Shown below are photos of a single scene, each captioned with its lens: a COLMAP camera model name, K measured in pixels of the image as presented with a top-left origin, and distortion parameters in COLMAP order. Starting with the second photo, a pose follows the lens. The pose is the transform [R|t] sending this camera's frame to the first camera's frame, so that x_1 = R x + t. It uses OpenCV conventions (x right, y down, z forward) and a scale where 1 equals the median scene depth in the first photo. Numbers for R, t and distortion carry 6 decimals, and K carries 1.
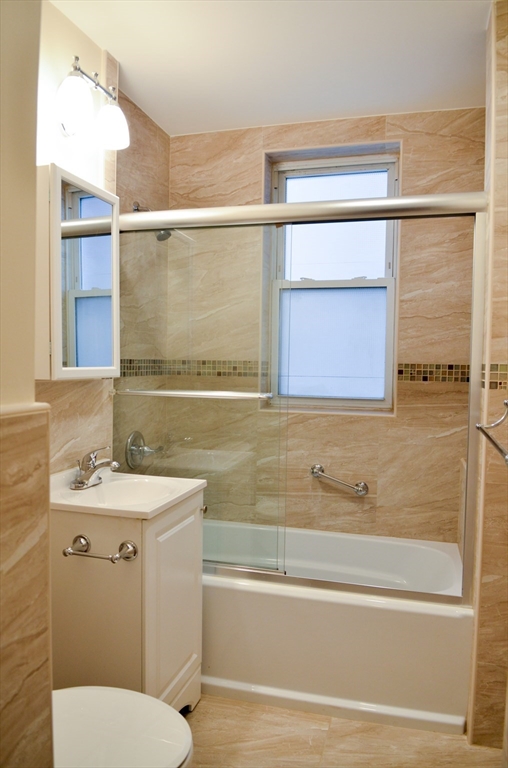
lens RADIAL K [[569.1, 0, 250.1], [0, 569.1, 382.3], [0, 0, 1]] dist [-0.027997, -0.028266]
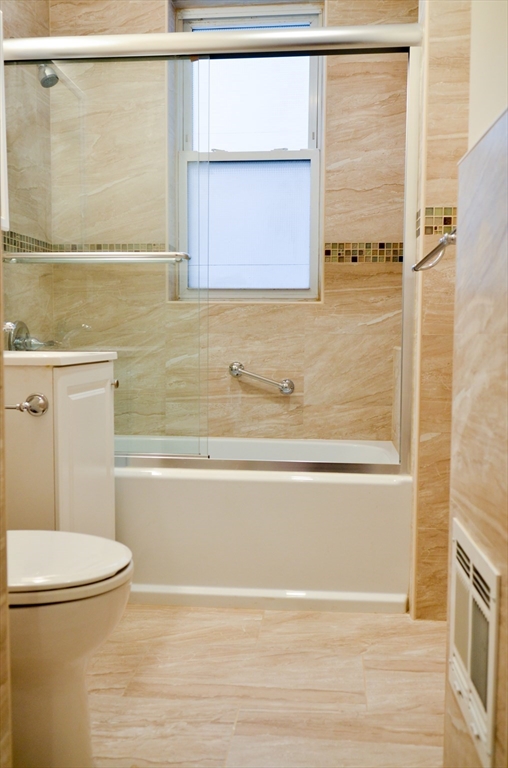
lens RADIAL K [[720.4, 0, 254.8], [0, 720.4, 385.8], [0, 0, 1]] dist [0.005701, 0.000000]
pose [[0.984333, -0.022598, 0.174863, -0.050906], [0.017006, 0.999297, 0.033412, 0.154189], [-0.175495, -0.029915, 0.984026, -0.099955]]
